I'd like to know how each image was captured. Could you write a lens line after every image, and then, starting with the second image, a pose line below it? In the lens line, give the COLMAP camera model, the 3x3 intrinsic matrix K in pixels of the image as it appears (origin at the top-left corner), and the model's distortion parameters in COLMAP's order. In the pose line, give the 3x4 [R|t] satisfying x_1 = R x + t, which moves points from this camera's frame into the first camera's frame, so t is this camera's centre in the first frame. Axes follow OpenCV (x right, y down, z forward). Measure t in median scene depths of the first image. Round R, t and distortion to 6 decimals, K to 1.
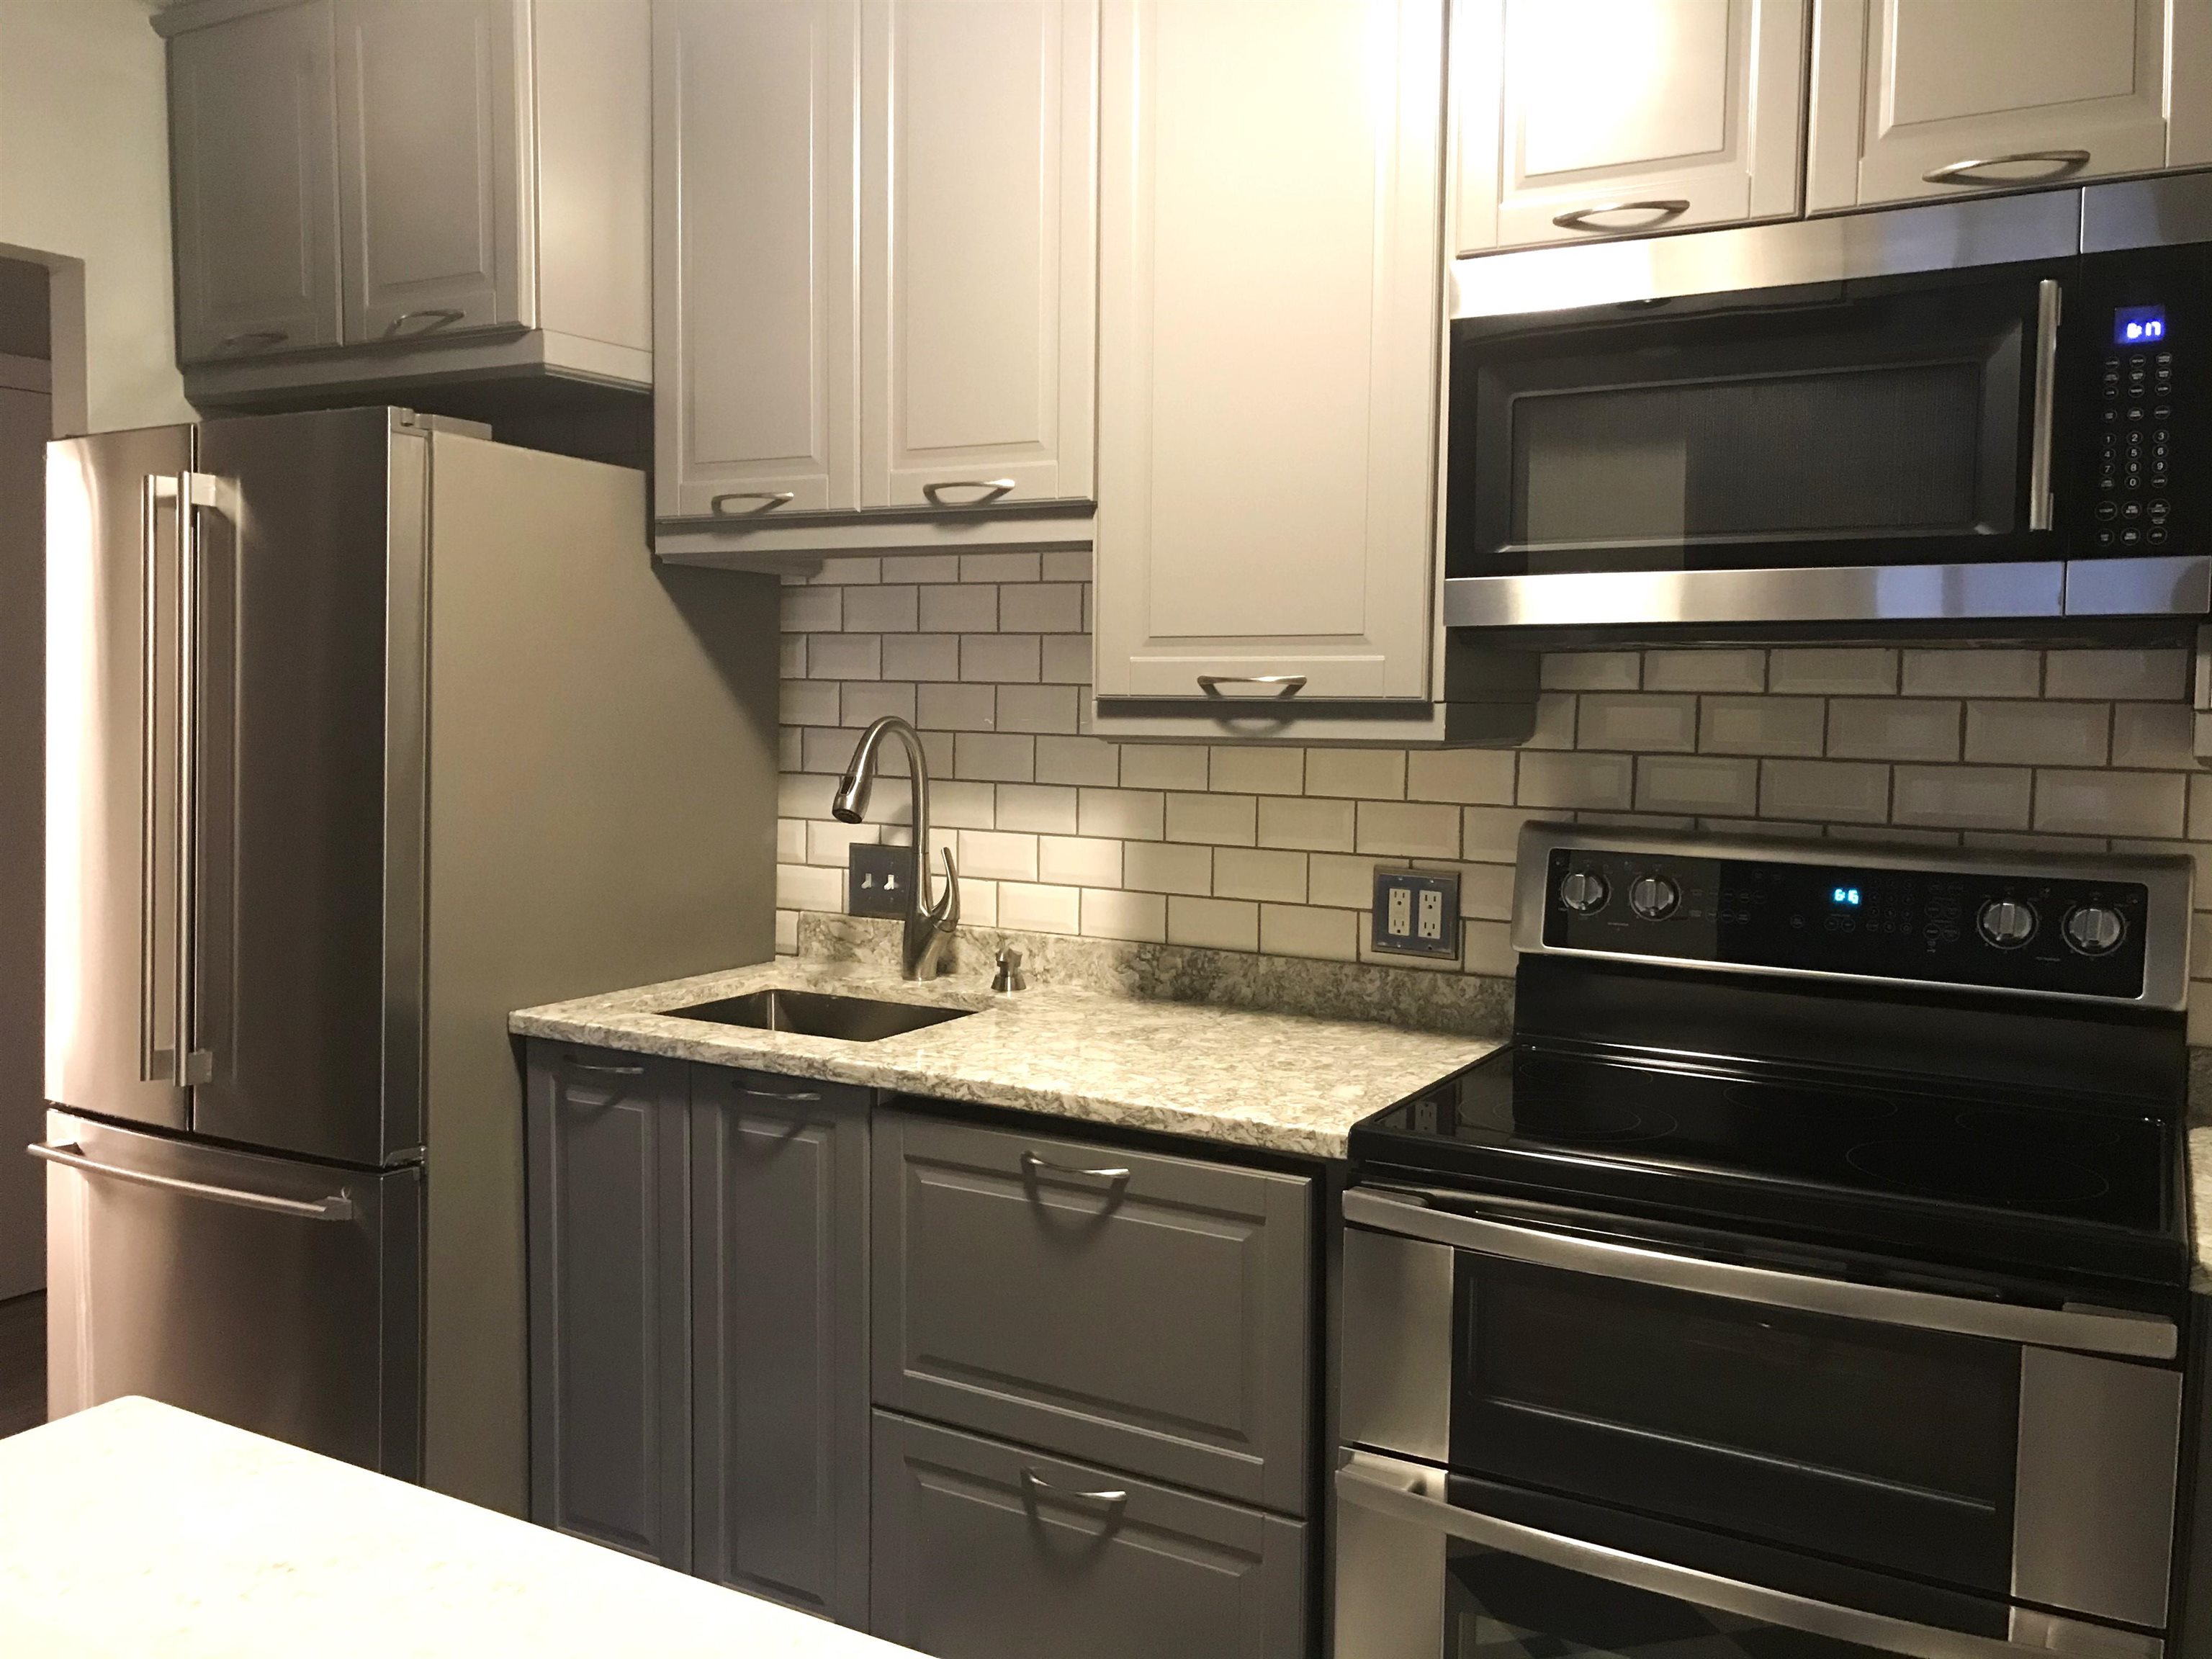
lens RADIAL K [[1820.9, 0, 1106.0], [0, 1820.9, 829.5], [0, 0, 1]] dist [0.067452, -0.122010]
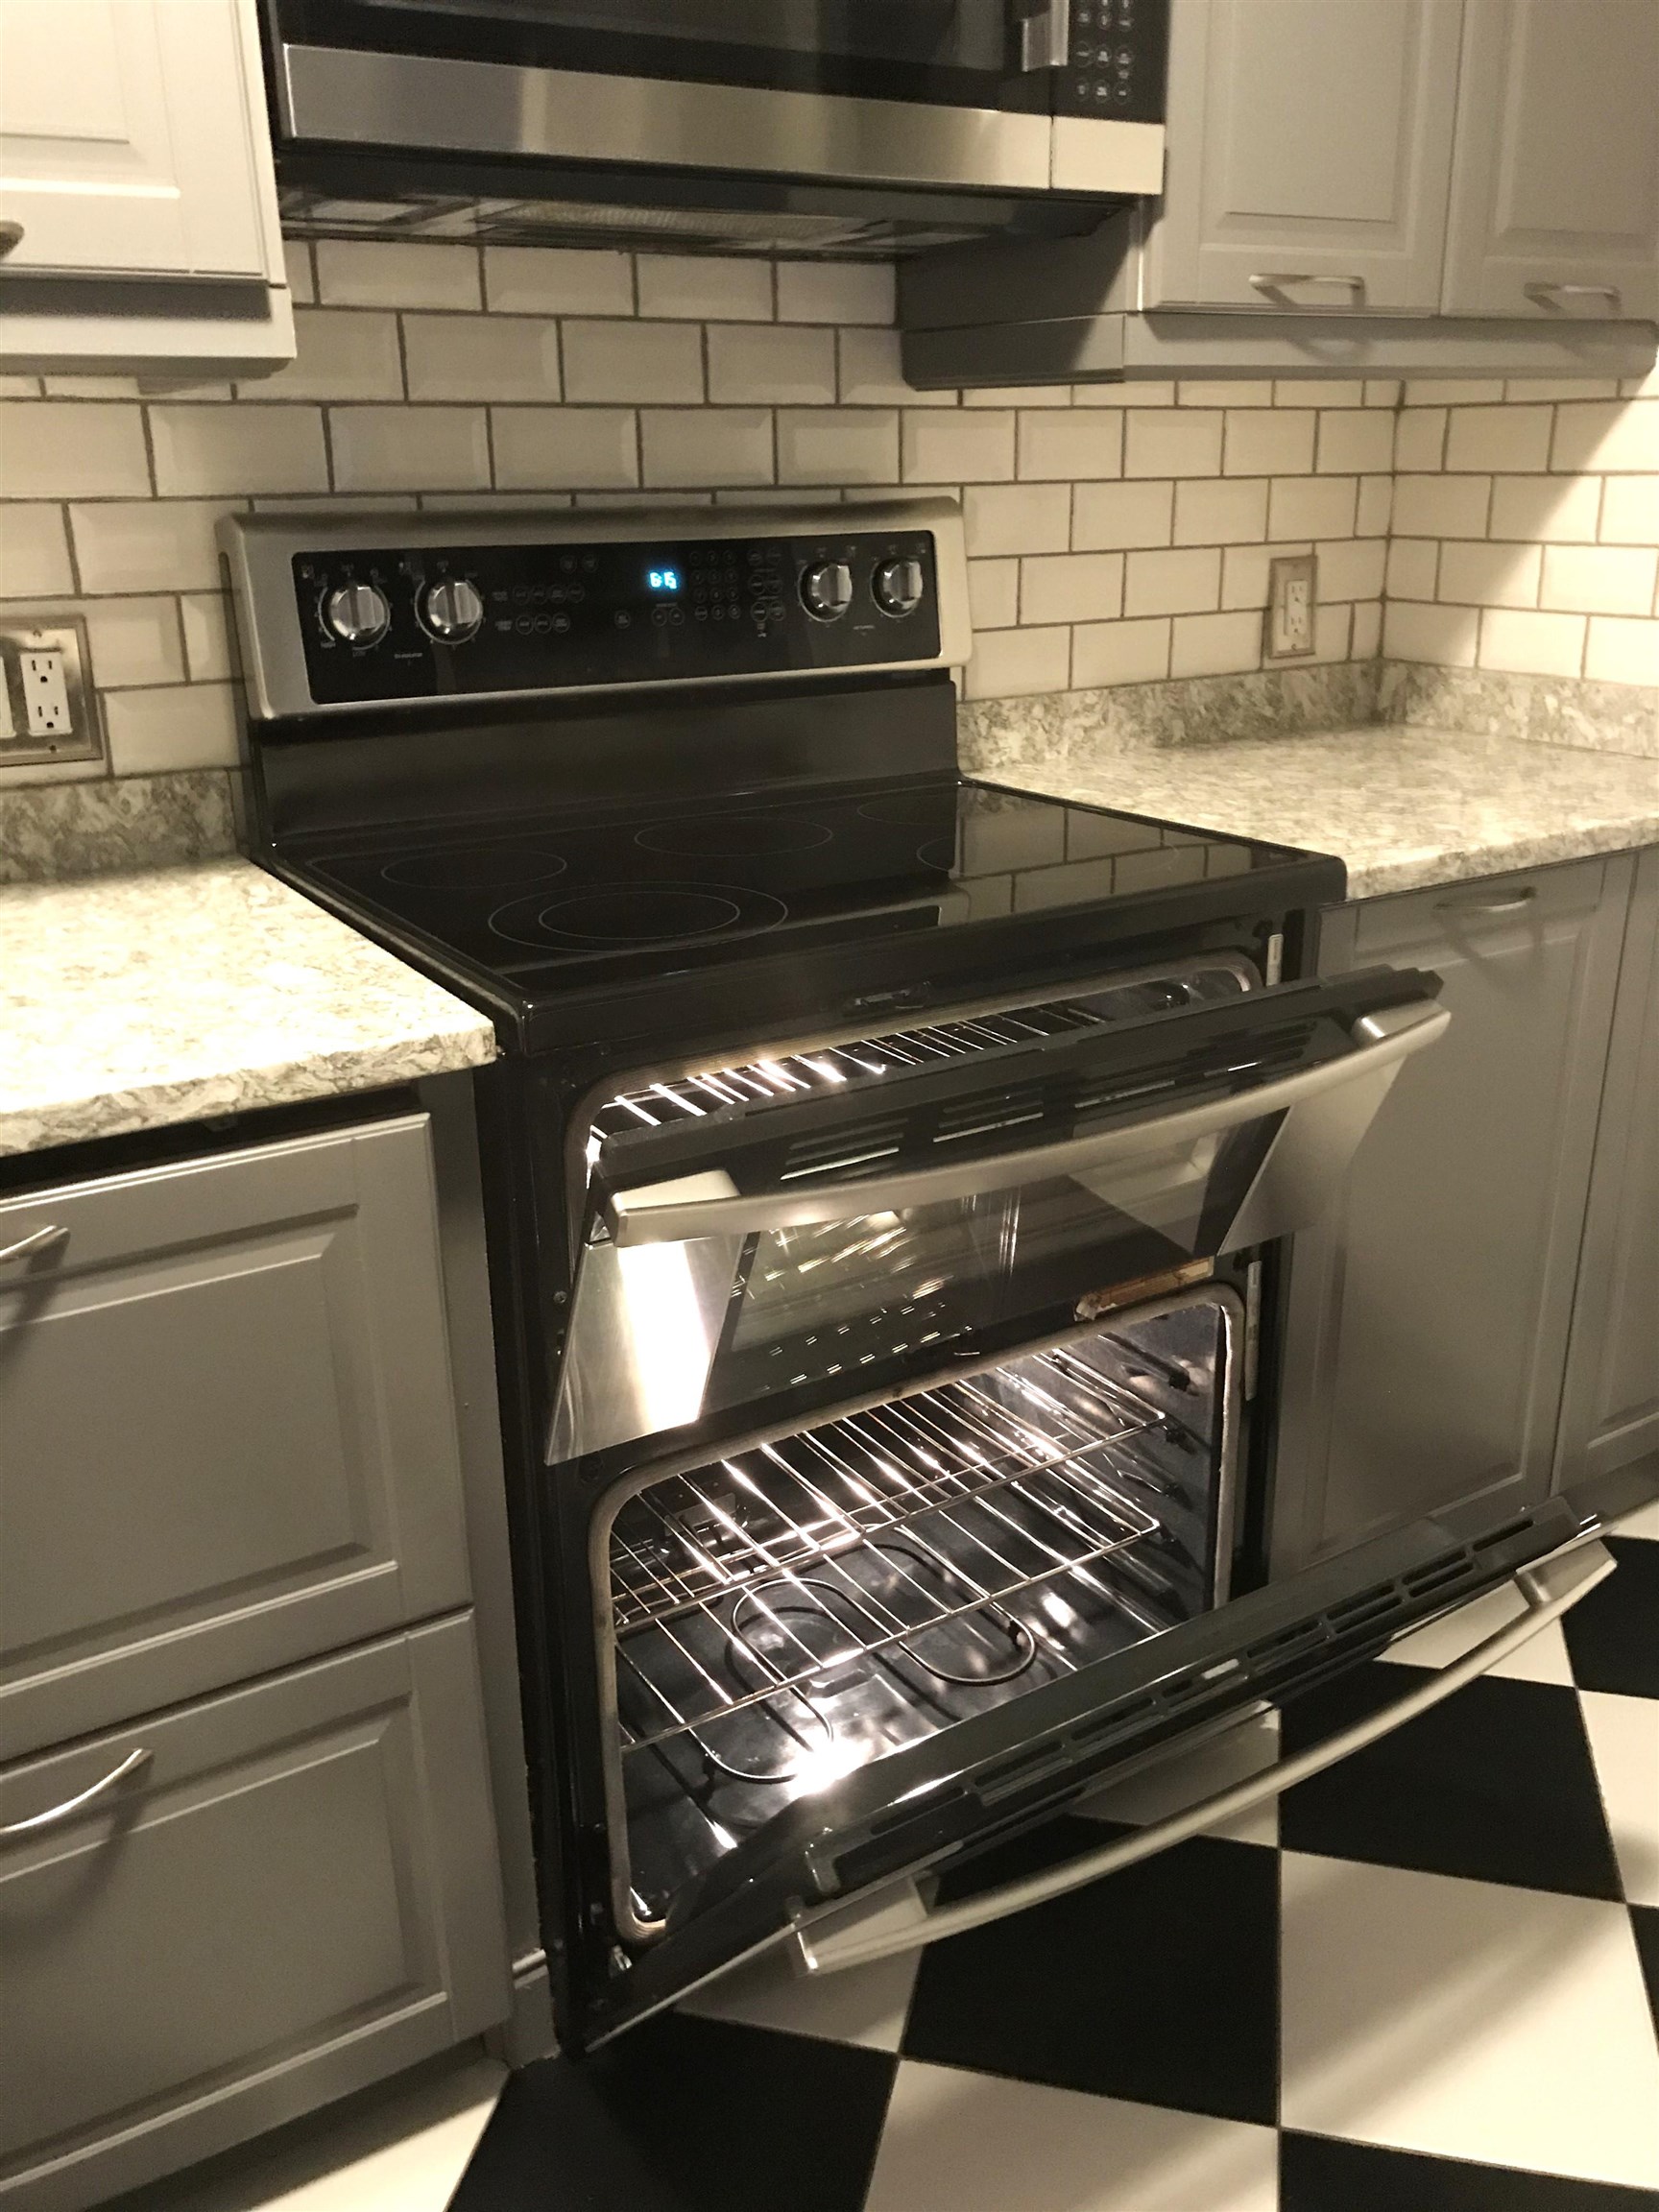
lens RADIAL K [[1820.9, 0, 861.0], [0, 1820.9, 1078.2], [0, 0, 1]] dist [0.067452, -0.122010]
pose [[0.461765, -0.308003, 0.831809, -0.275707], [0.089054, 0.949136, 0.302010, 0.008467], [-0.882520, -0.065381, 0.465707, 0.506928]]
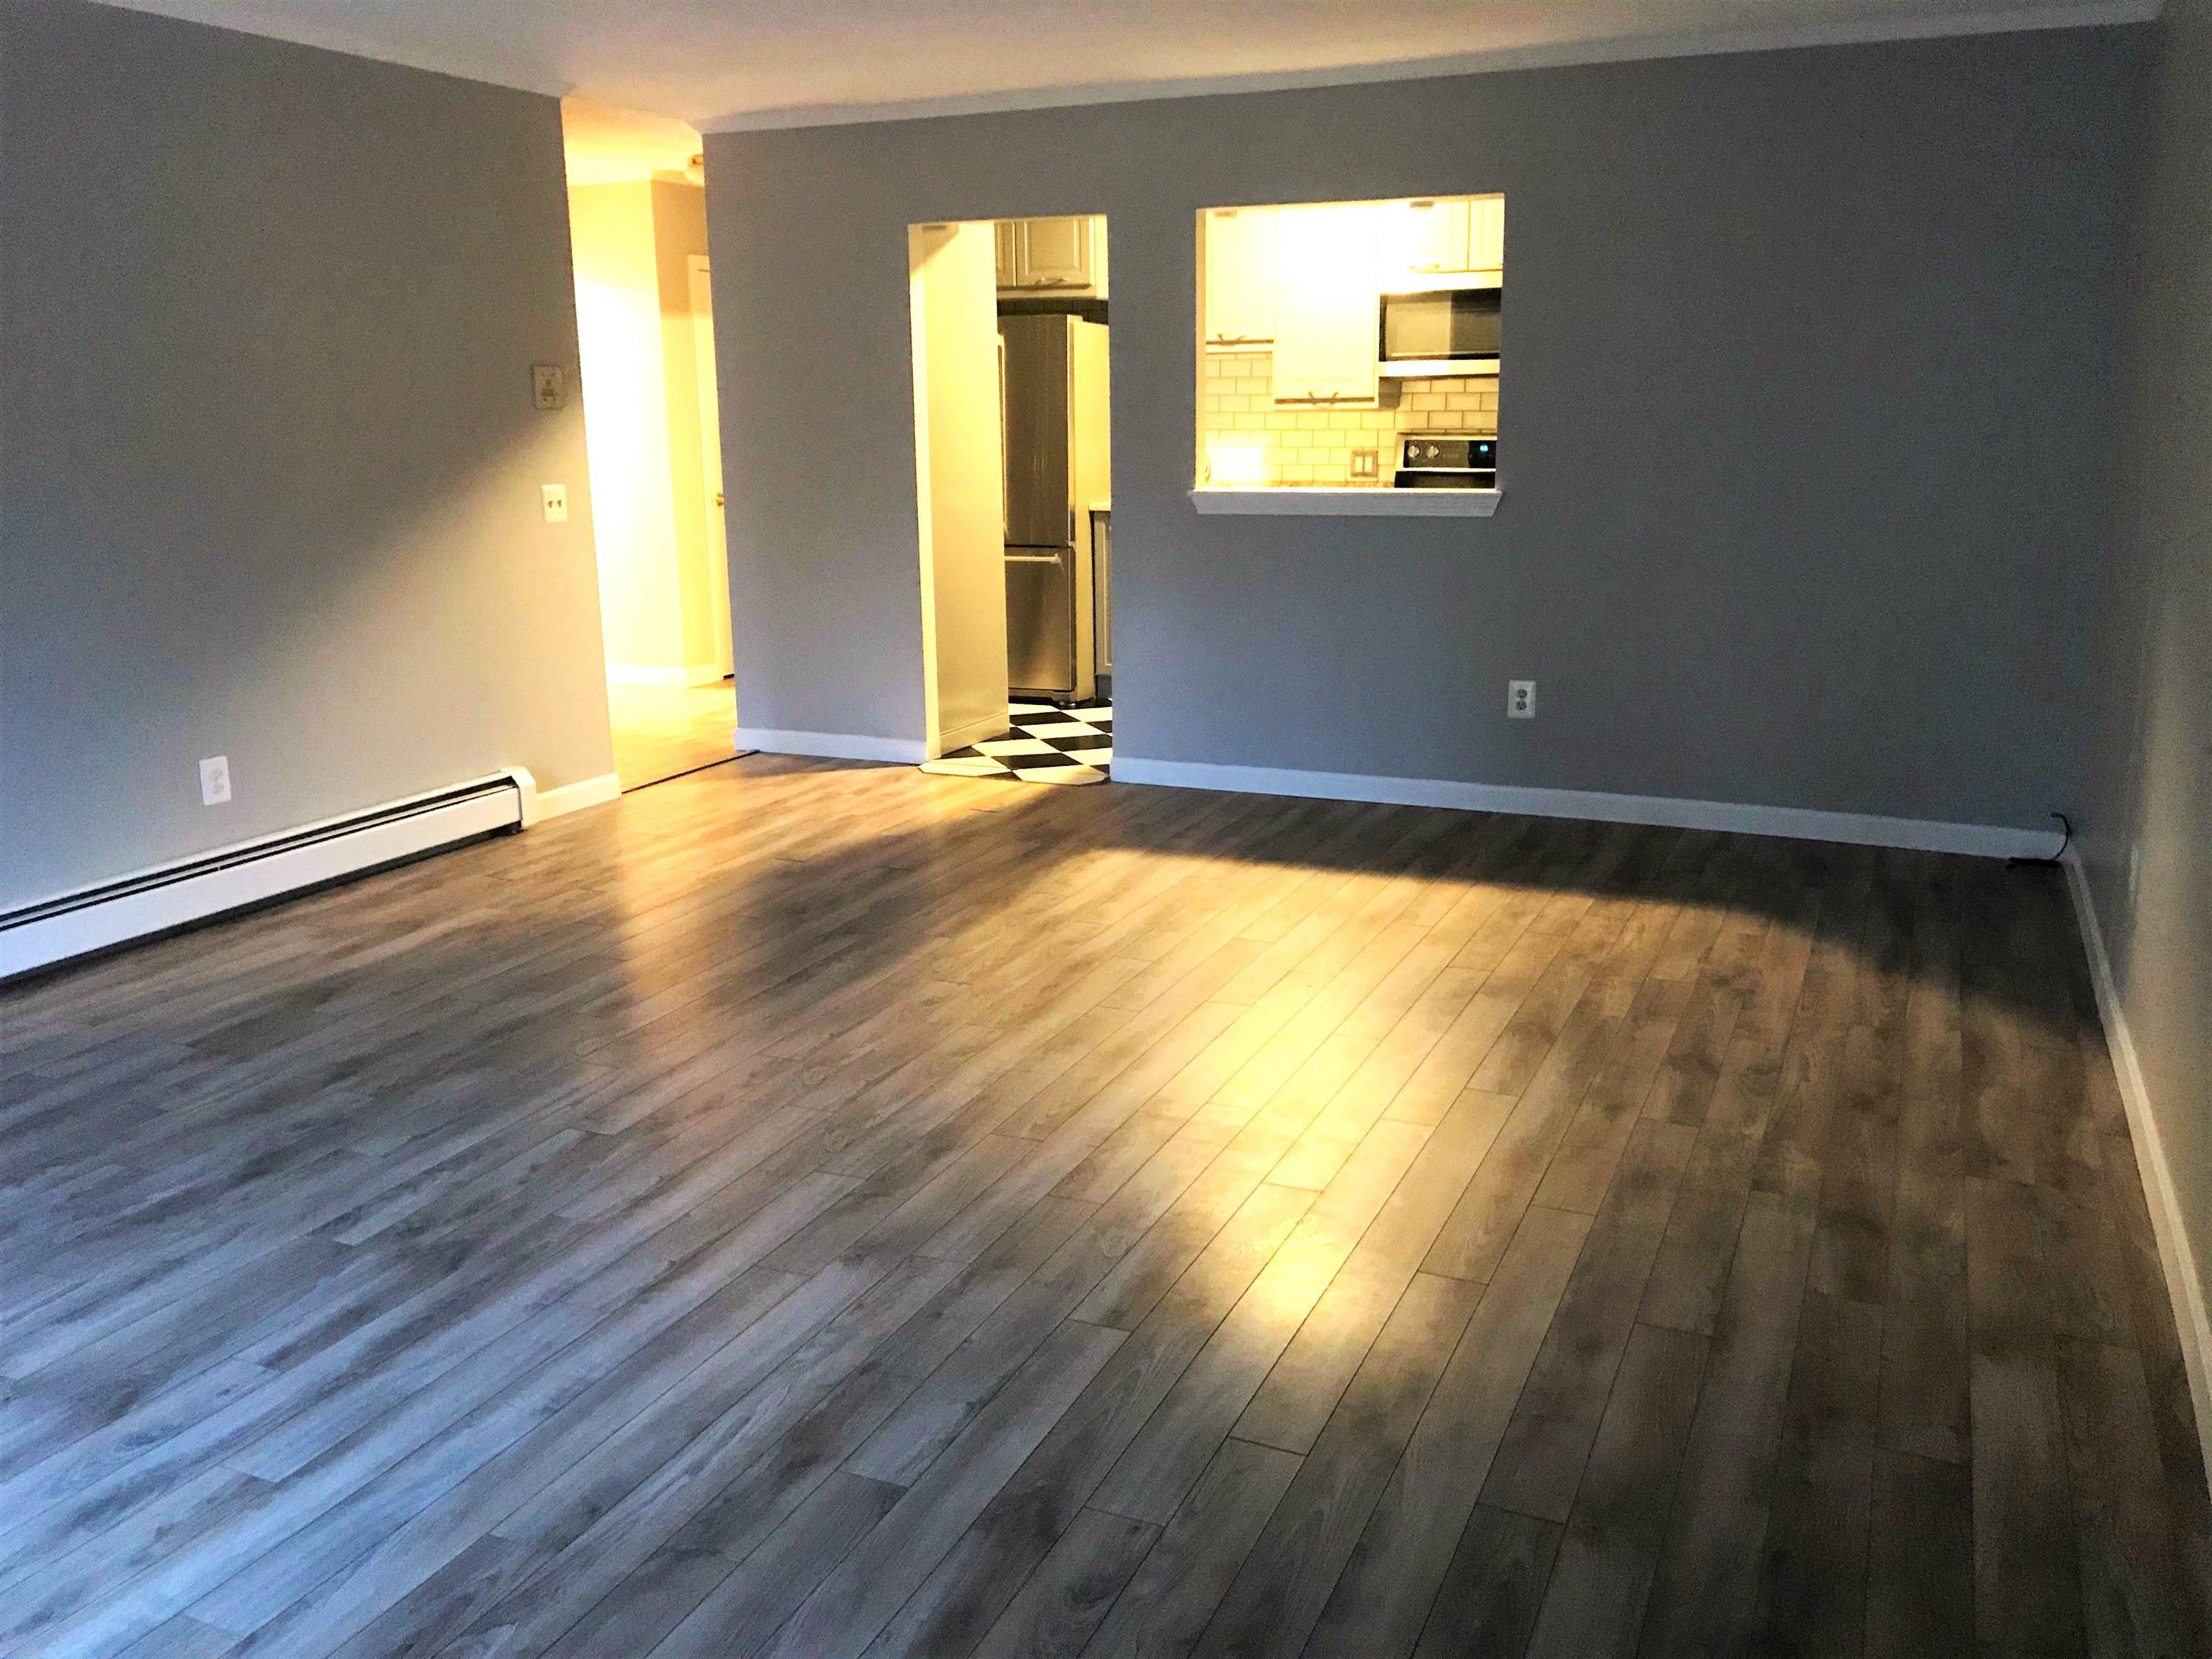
lens RADIAL K [[1820.9, 0, 1106.0], [0, 1820.9, 829.5], [0, 0, 1]] dist [0.067452, -0.122010]
pose [[0.995243, -0.043022, 0.087414, -0.672500], [0.028806, 0.987046, 0.157830, 0.180052], [-0.093072, -0.154561, 0.983590, -2.535014]]
